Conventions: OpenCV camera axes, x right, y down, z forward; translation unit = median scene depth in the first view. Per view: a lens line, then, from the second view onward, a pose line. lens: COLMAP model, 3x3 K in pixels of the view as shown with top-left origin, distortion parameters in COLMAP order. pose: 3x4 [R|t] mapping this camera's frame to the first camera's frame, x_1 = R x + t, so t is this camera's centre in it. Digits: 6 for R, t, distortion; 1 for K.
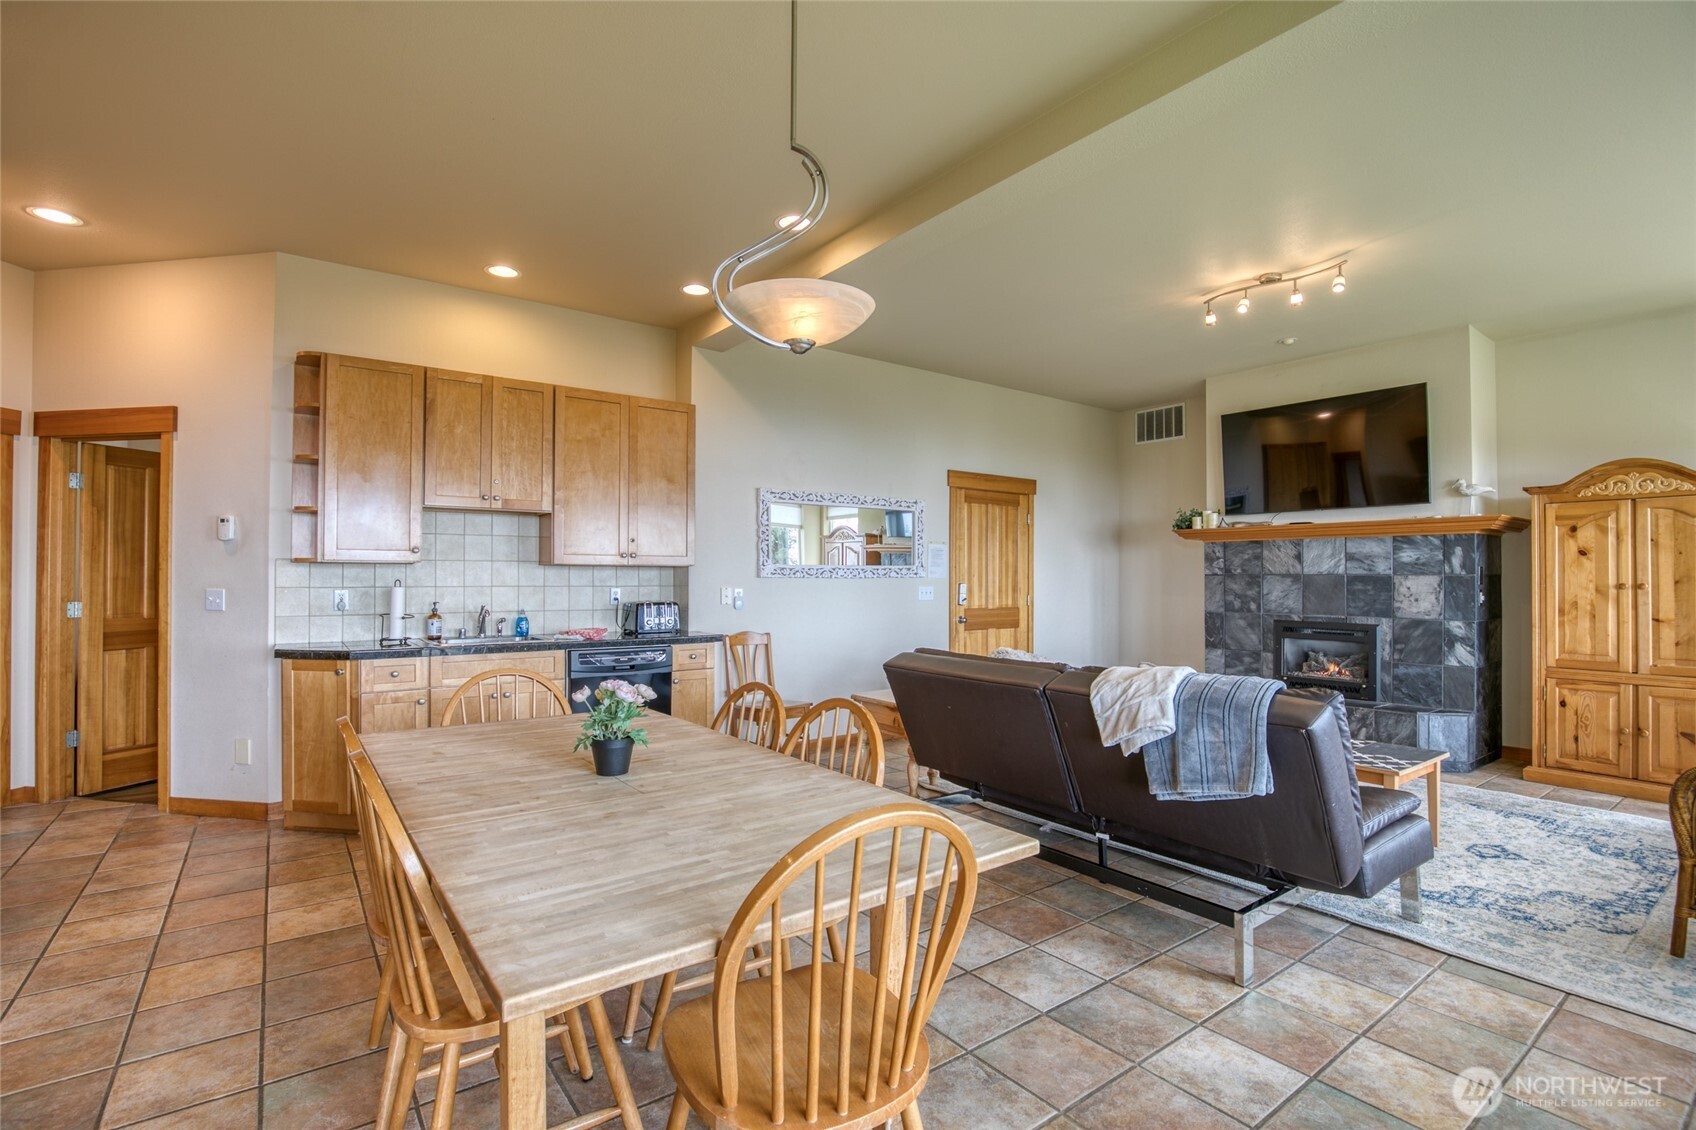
lens RADIAL K [[783.8, 0, 879.6], [0, 783.8, 565.6], [0, 0, 1]] dist [-0.042469, 0.009457]
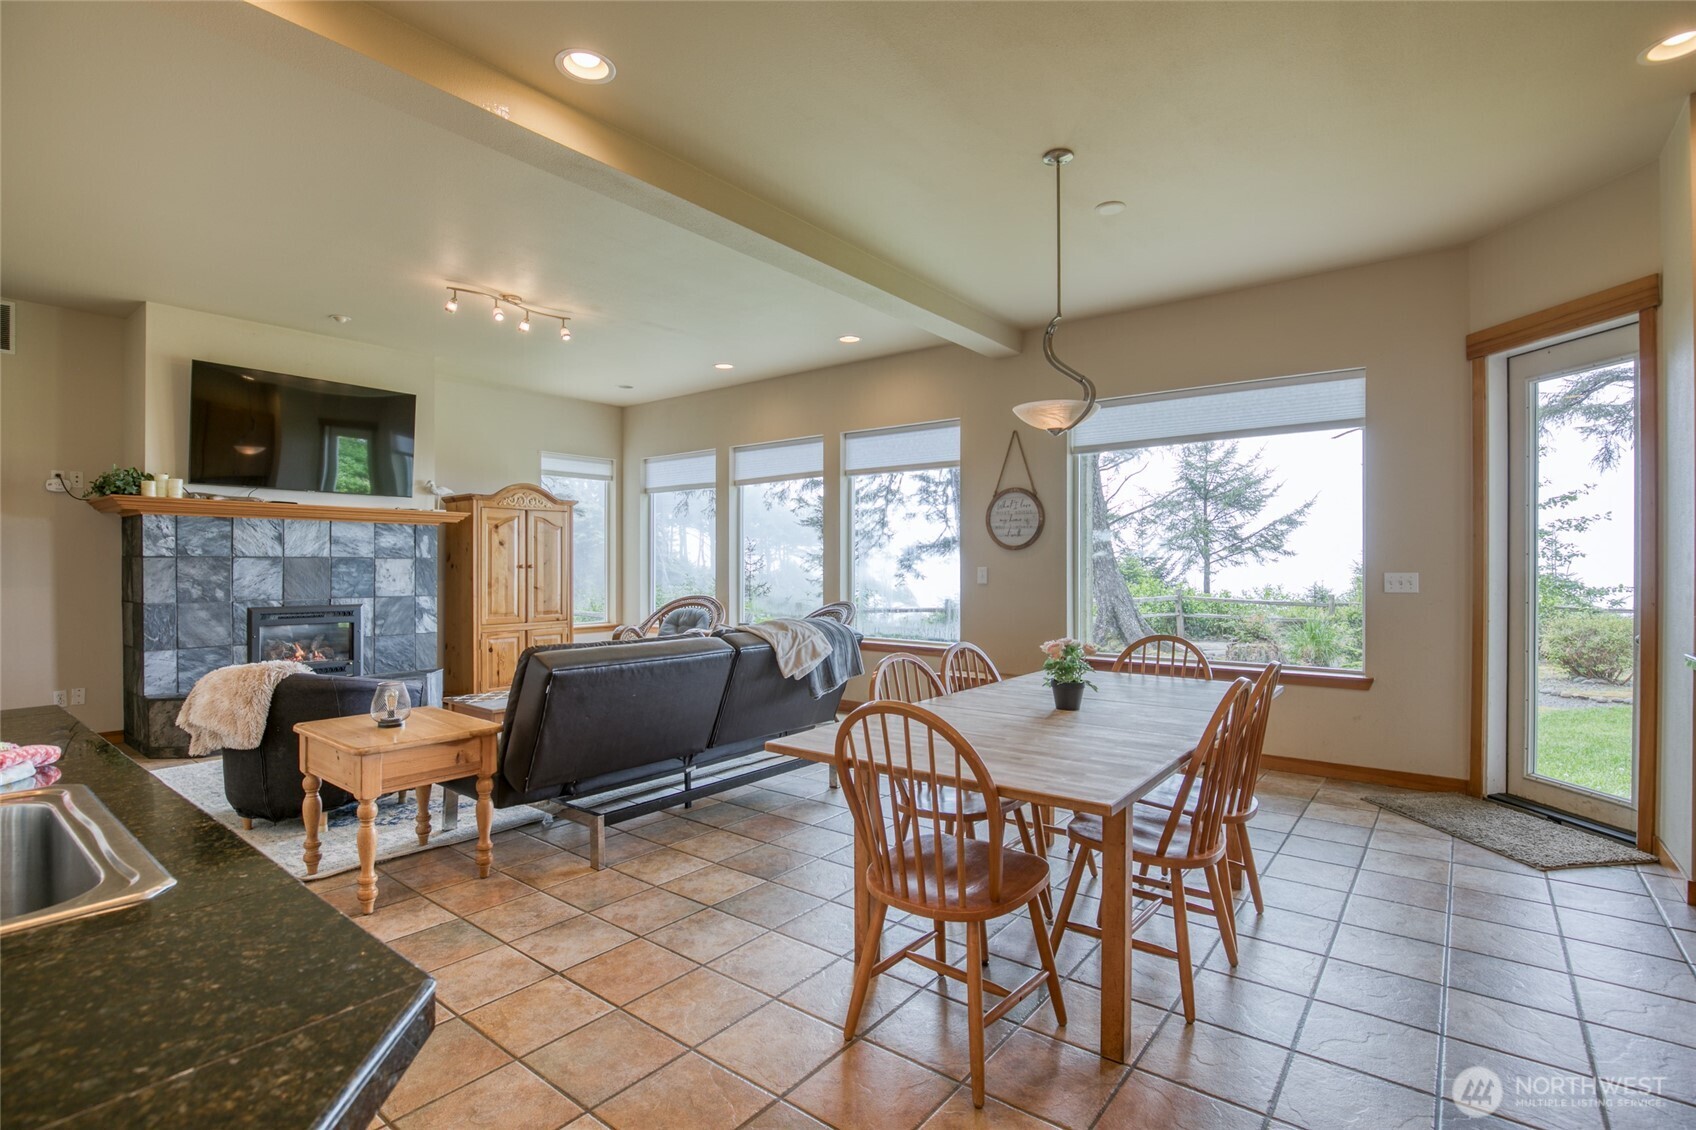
lens RADIAL K [[783.8, 0, 831.5], [0, 783.8, 562.1], [0, 0, 1]] dist [-0.042469, 0.009457]
pose [[-0.222254, -0.002138, 0.974987, -0.625682], [-0.016478, 0.999863, -0.001564, 0.009990], [-0.974850, -0.016413, -0.222258, 0.682218]]
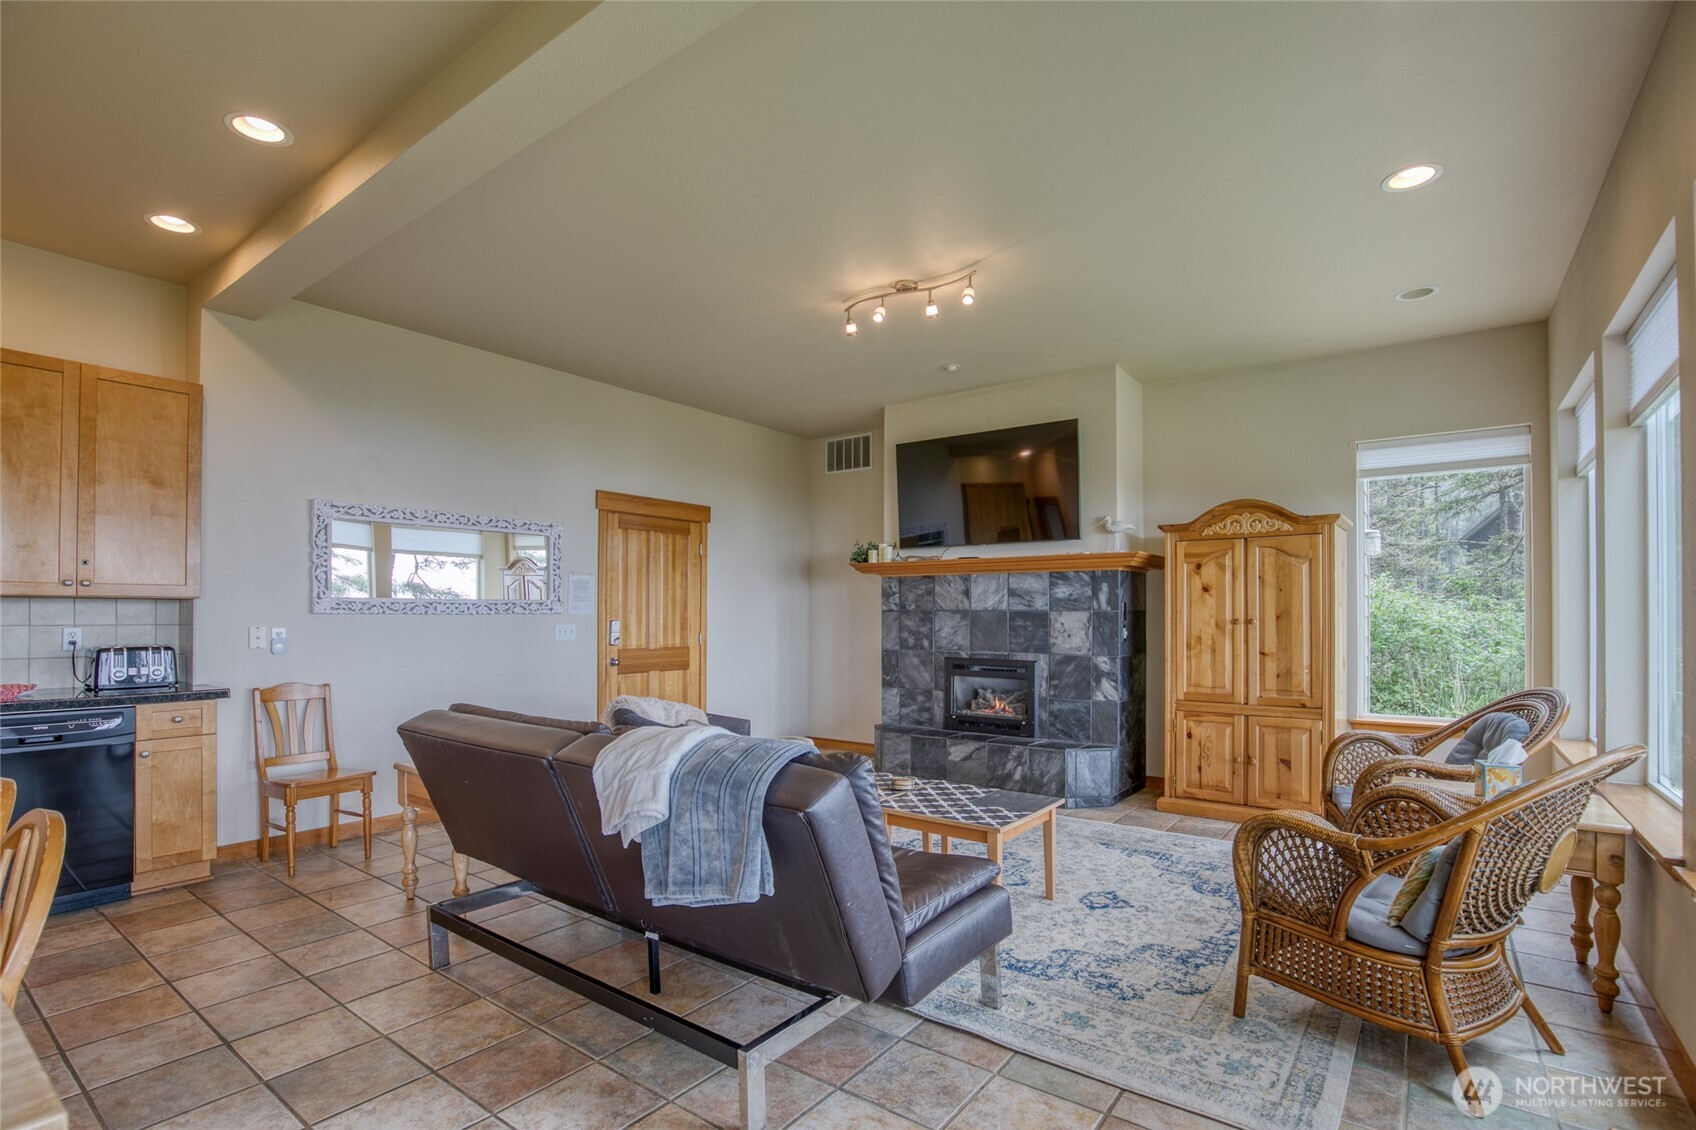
lens RADIAL K [[783.8, 0, 872.1], [0, 783.8, 605.2], [0, 0, 1]] dist [-0.042469, 0.009457]
pose [[0.957813, 0.002186, 0.287385, 0.175432], [-0.003248, 0.999990, 0.003217, 0.002723], [-0.287375, -0.004015, 0.957810, 0.109520]]
